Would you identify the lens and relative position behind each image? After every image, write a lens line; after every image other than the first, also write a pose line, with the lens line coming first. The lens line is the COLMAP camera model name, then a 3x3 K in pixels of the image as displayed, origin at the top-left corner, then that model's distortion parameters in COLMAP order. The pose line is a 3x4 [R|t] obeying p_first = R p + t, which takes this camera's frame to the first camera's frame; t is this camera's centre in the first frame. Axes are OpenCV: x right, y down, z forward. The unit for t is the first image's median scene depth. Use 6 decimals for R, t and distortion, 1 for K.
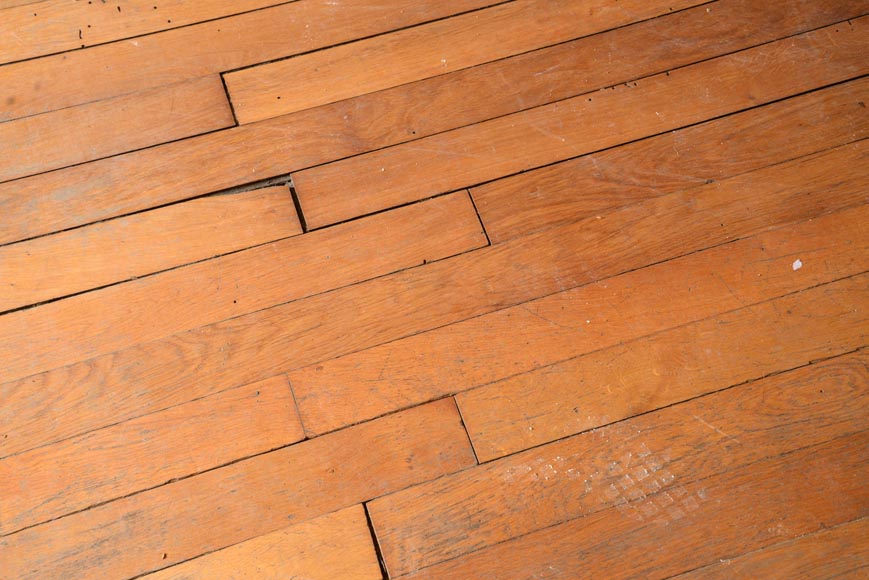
lens RADIAL K [[1170.0, 0, 430.6], [0, 1170.0, 291.7], [0, 0, 1]] dist [0.219764, 0.000000]
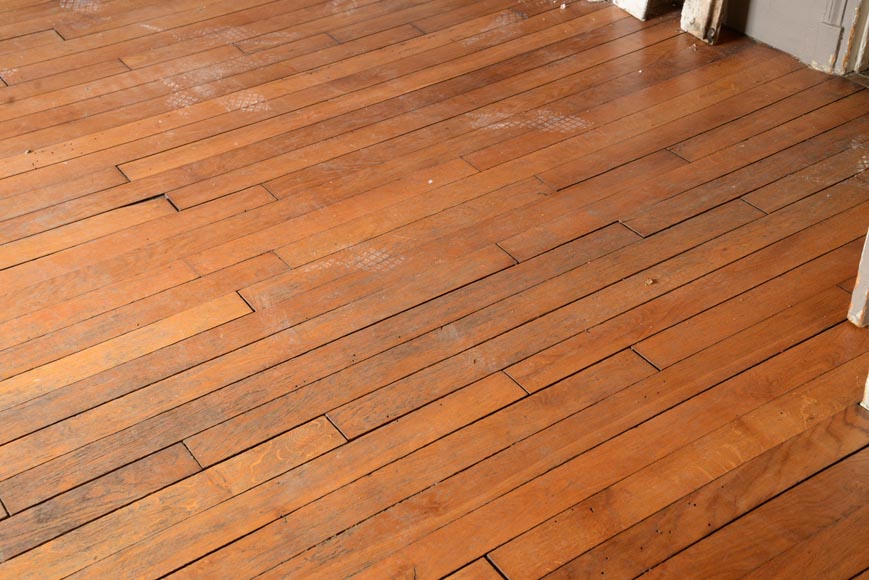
lens RADIAL K [[1170.0, 0, 442.2], [0, 1170.0, 288.3], [0, 0, 1]] dist [0.219764, 0.000000]
pose [[0.959841, -0.190602, 0.205856, -0.115990], [0.258231, 0.887029, -0.382749, 0.898931], [-0.109648, 0.420537, 0.900626, -0.709122]]
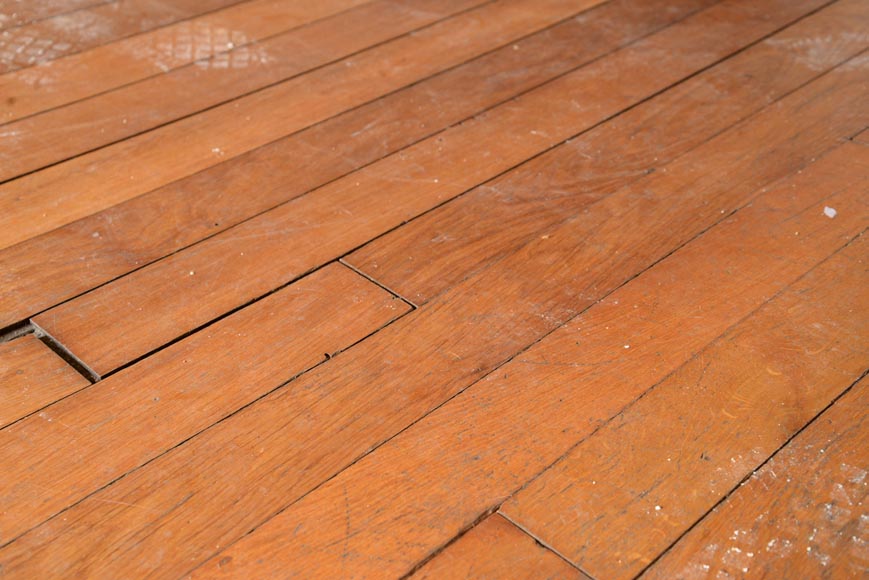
lens RADIAL K [[1170.0, 0, 432.1], [0, 1170.0, 286.4], [0, 0, 1]] dist [0.219764, 0.000000]
pose [[0.890552, -0.259494, 0.373604, -0.162169], [0.396443, 0.845490, -0.357742, 0.168017], [-0.223046, 0.466700, 0.855828, 0.483261]]
